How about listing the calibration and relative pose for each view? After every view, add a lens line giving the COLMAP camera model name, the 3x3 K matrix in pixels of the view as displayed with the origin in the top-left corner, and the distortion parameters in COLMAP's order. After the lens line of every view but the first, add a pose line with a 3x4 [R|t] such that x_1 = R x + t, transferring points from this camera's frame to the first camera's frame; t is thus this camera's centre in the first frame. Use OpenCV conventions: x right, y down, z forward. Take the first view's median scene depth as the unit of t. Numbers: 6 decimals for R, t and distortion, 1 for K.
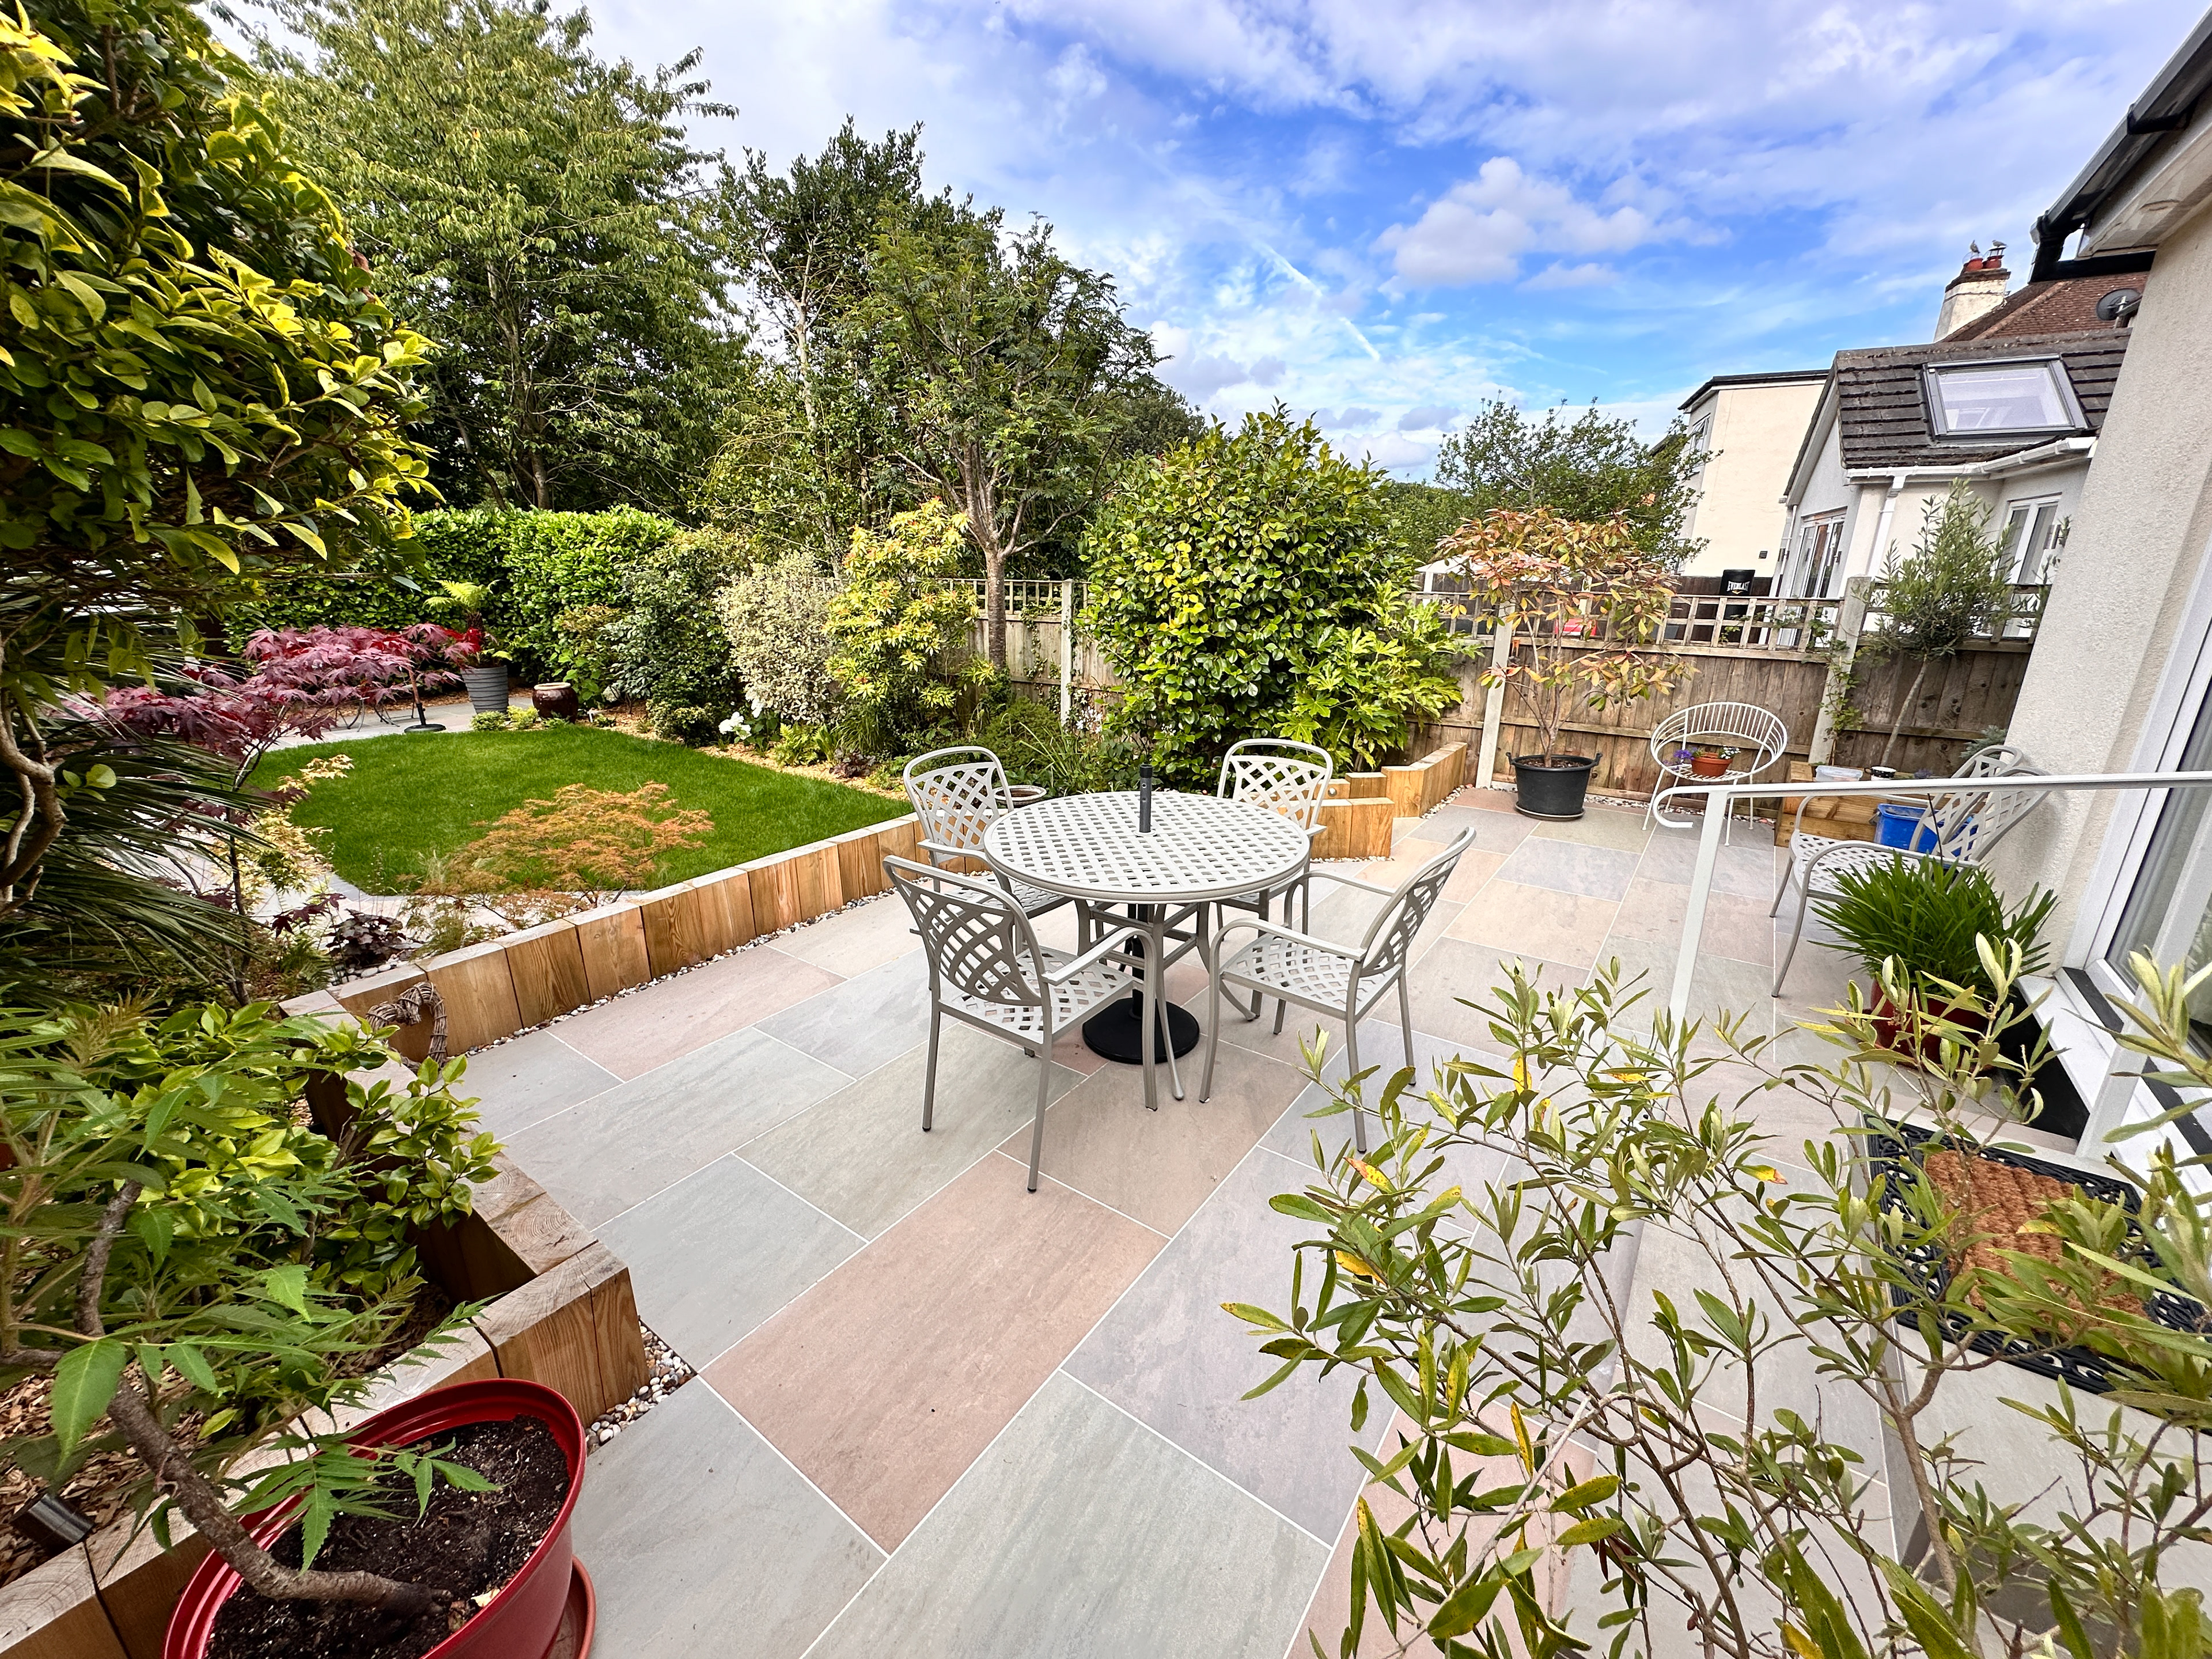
lens RADIAL K [[878.0, 0, 1103.7], [0, 878.0, 829.7], [0, 0, 1]] dist [-0.004331, 0.000593]
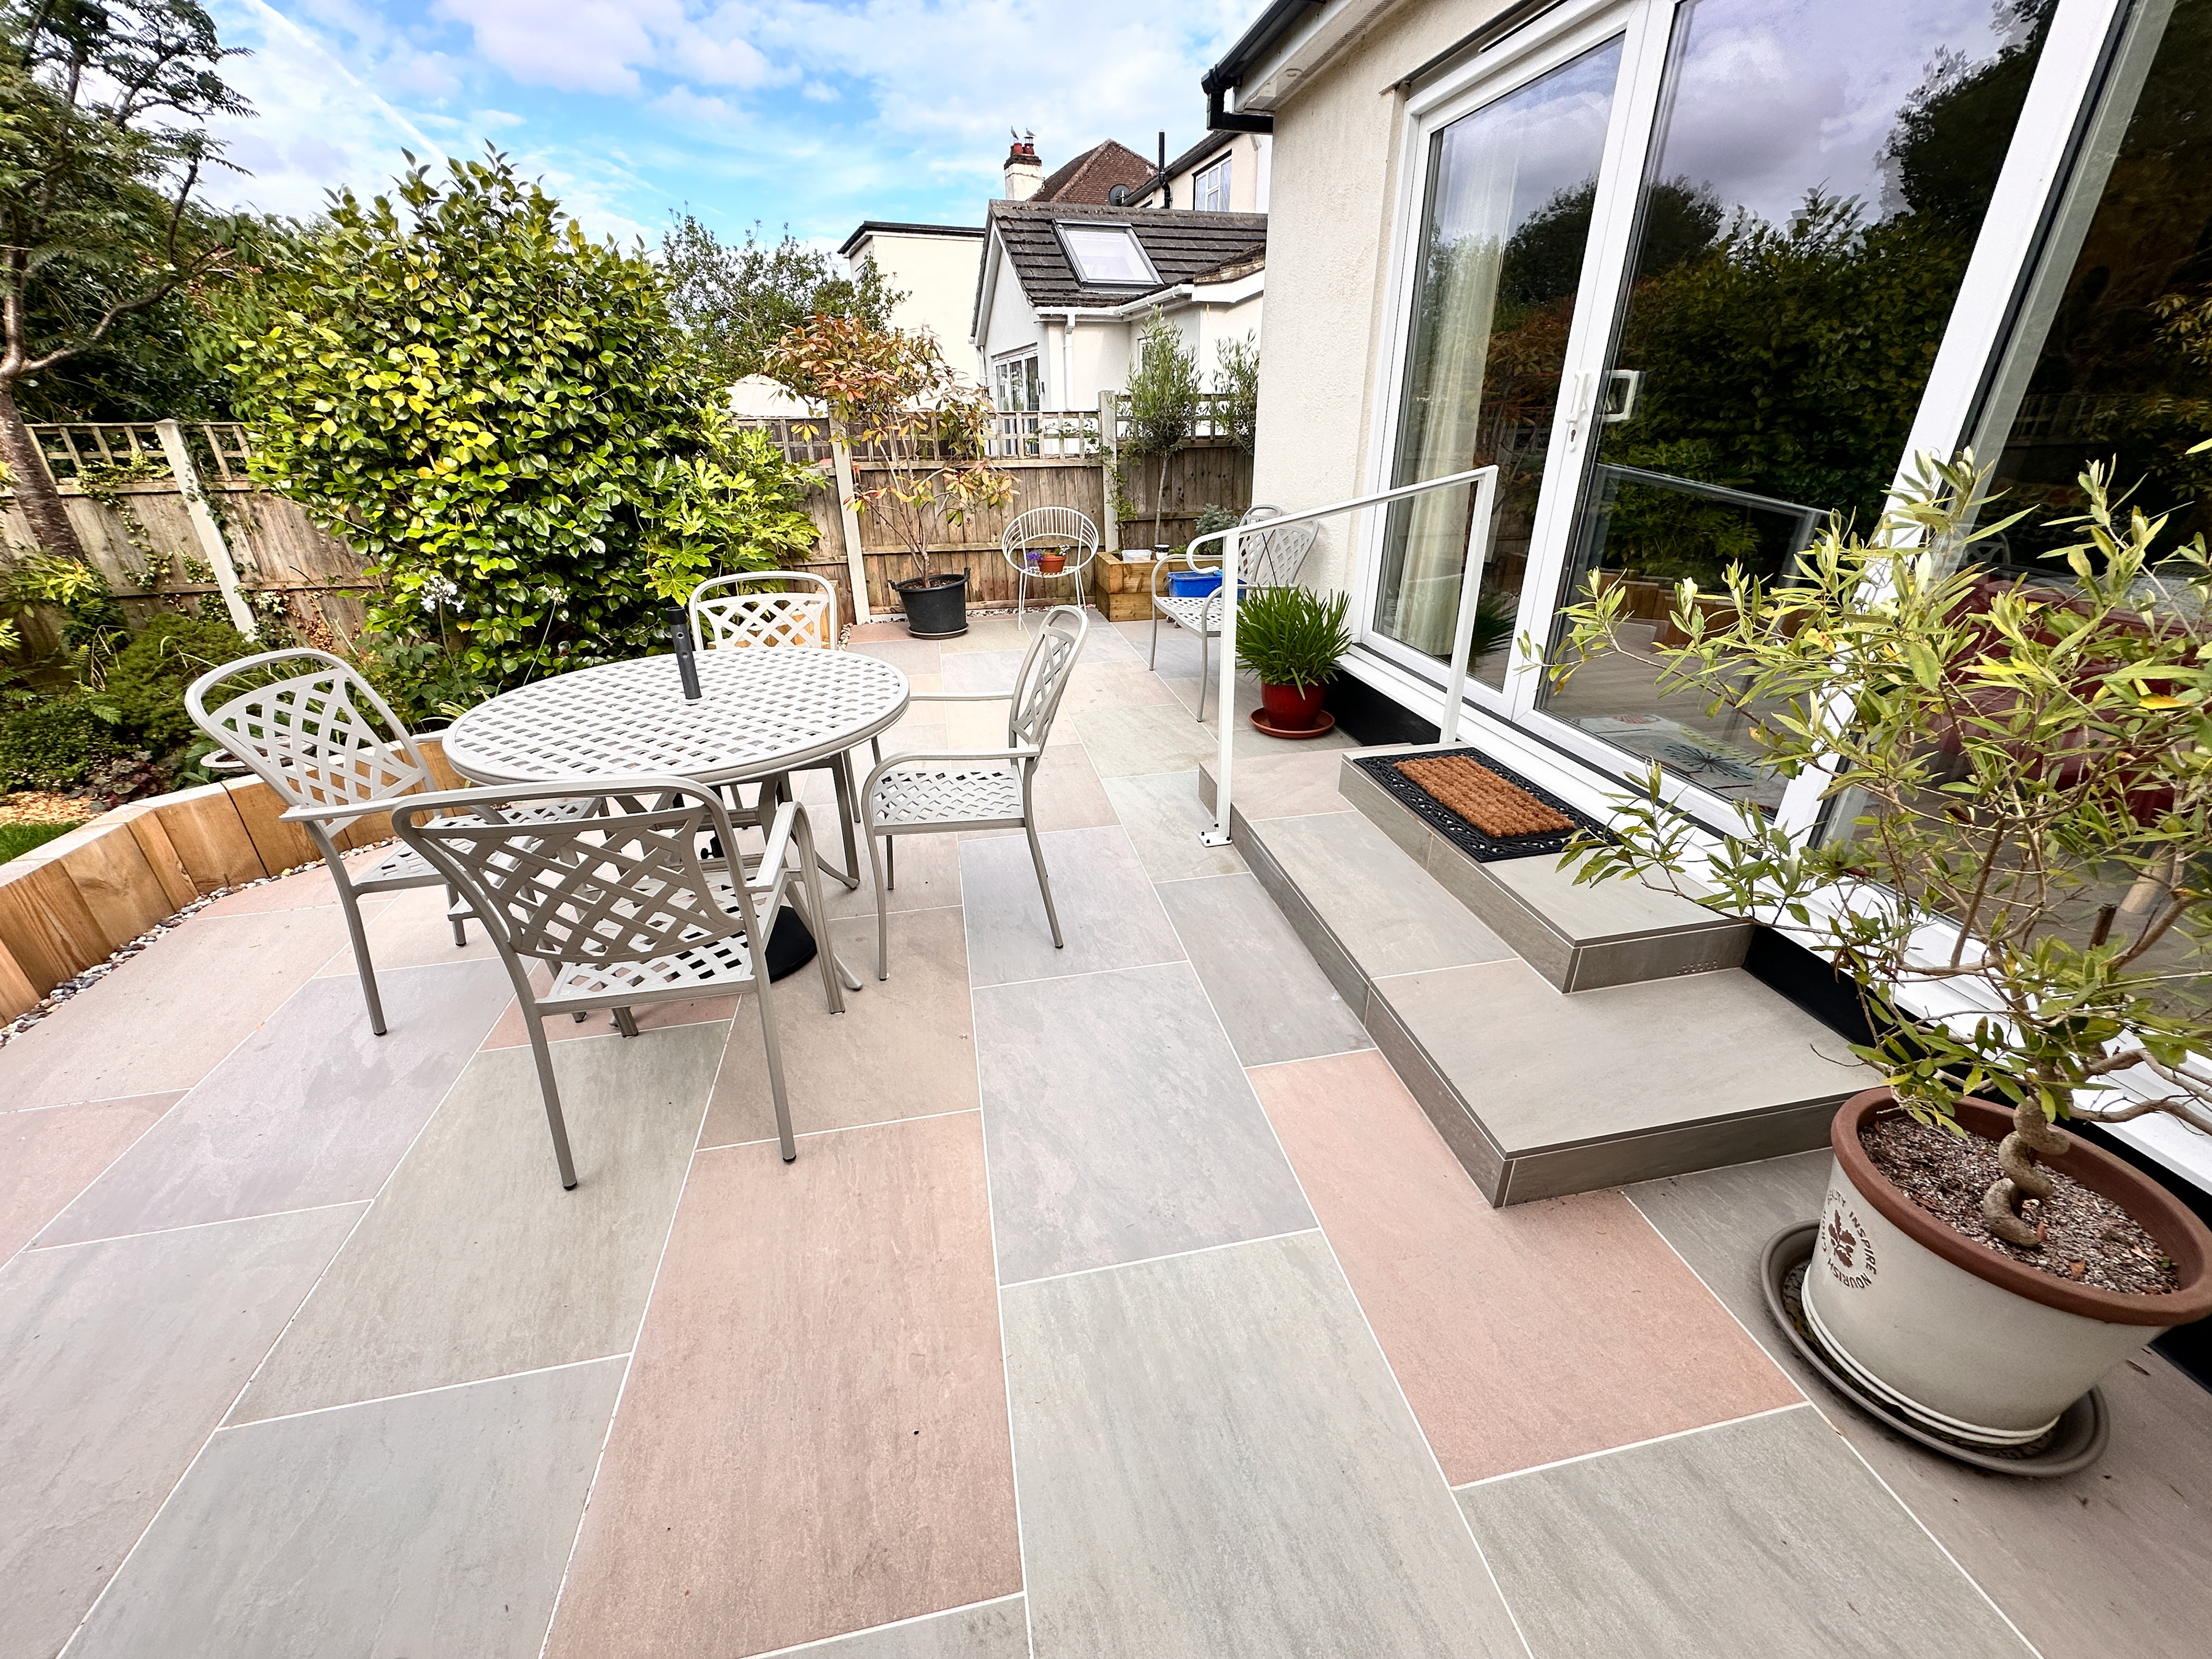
lens RADIAL K [[878.0, 0, 1103.7], [0, 878.0, 829.7], [0, 0, 1]] dist [-0.004331, 0.000593]
pose [[0.682301, -0.324145, 0.655283, -0.125477], [0.229440, 0.945989, 0.229047, 0.008946], [-0.694135, -0.005930, 0.719821, 0.103730]]
